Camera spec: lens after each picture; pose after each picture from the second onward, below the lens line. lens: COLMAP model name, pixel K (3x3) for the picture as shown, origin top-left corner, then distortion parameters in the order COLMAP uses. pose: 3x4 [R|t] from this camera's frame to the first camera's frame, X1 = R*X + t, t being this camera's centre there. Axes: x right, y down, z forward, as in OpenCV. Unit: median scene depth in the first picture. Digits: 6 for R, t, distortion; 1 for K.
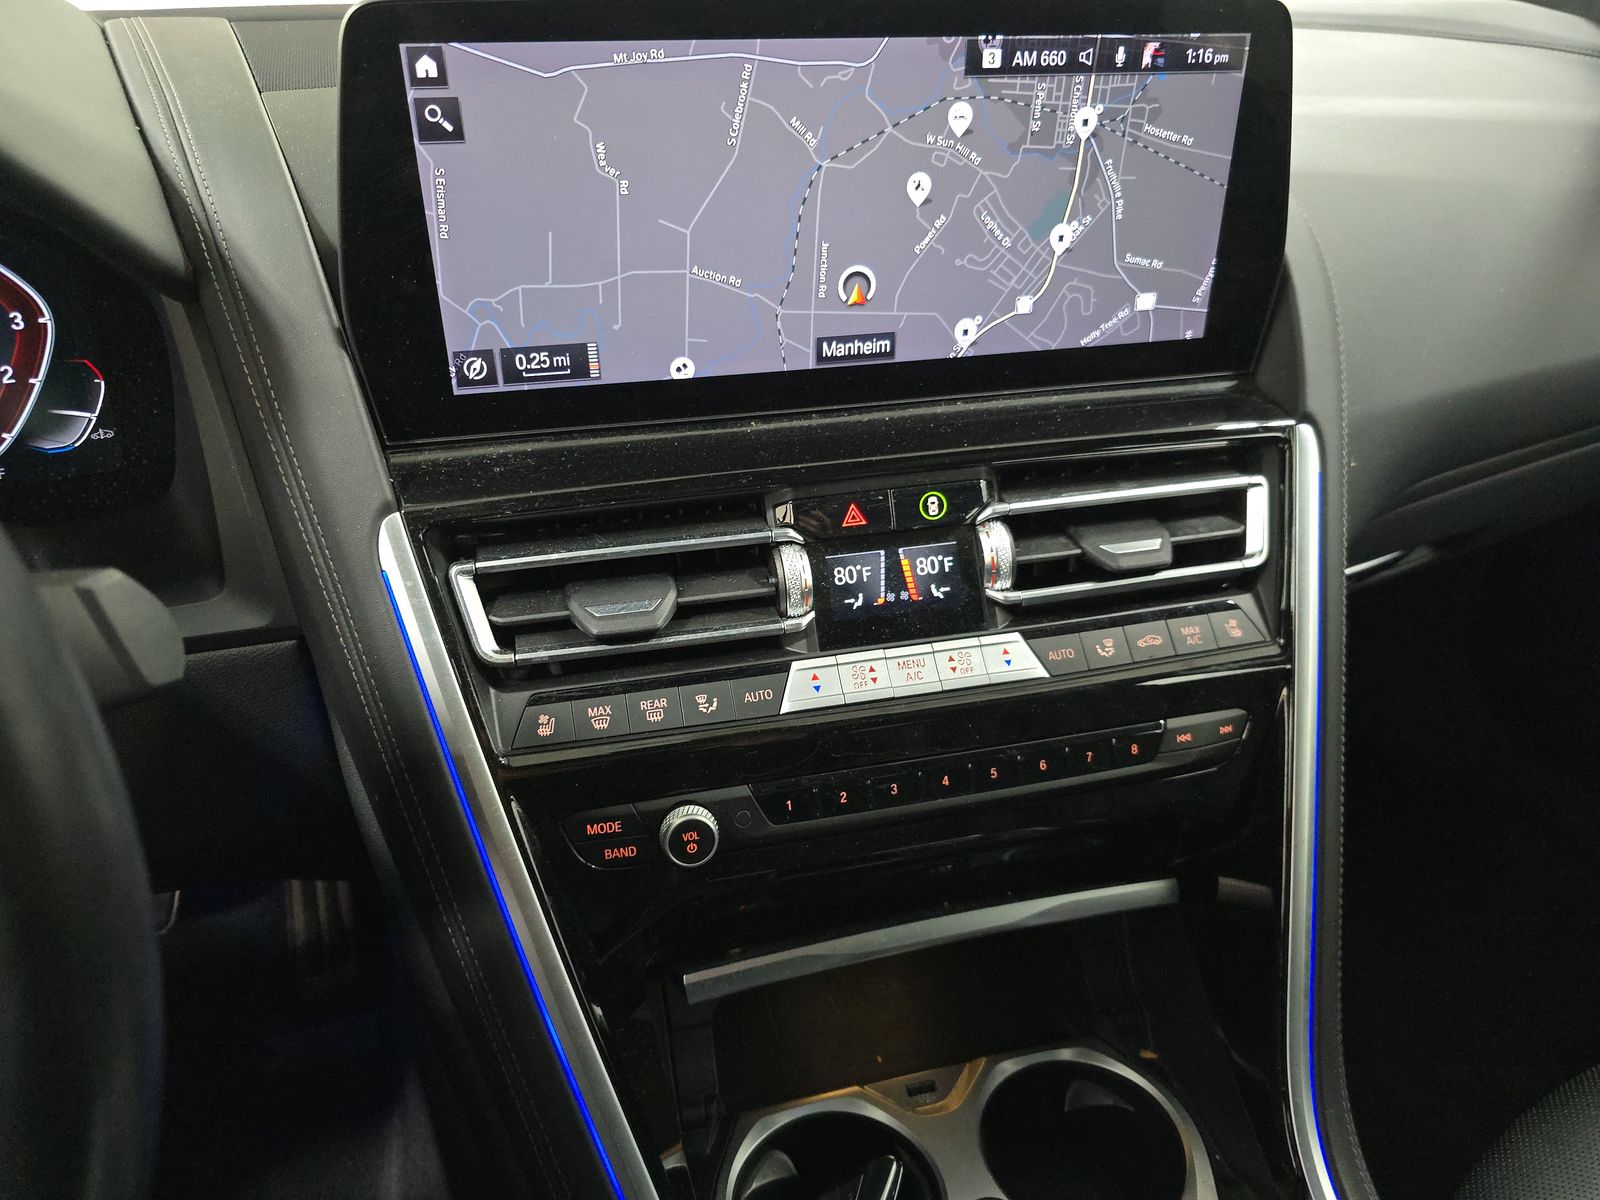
lens RADIAL K [[1125.9, 0, 800.0], [0, 1125.9, 600.0], [0, 0, 1]] dist [-0.002919, -0.005945]
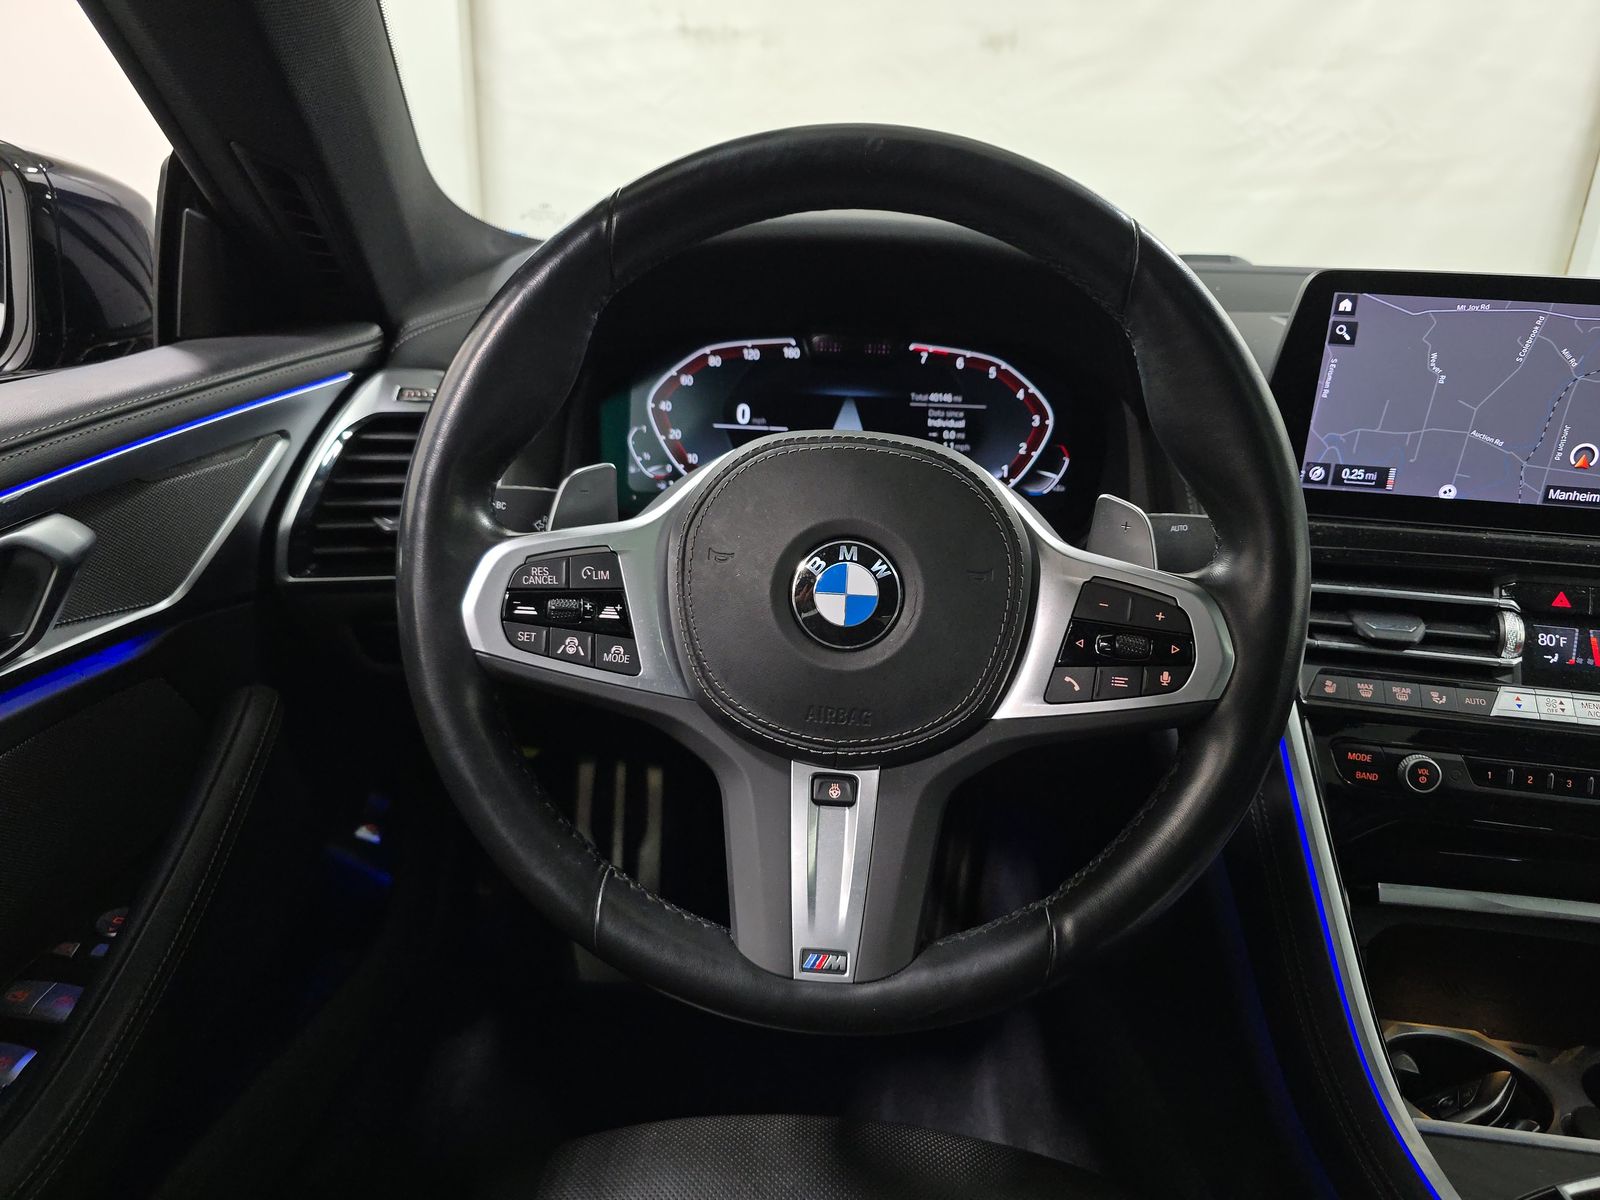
lens RADIAL K [[1067.0, 0, 800.0], [0, 1067.0, 600.0], [0, 0, 1]] dist [-0.001157, -0.001203]
pose [[0.907974, 0.165854, -0.384805, -0.330045], [-0.232812, 0.963221, -0.134181, 0.354755], [0.348398, 0.211420, 0.913192, -0.657775]]
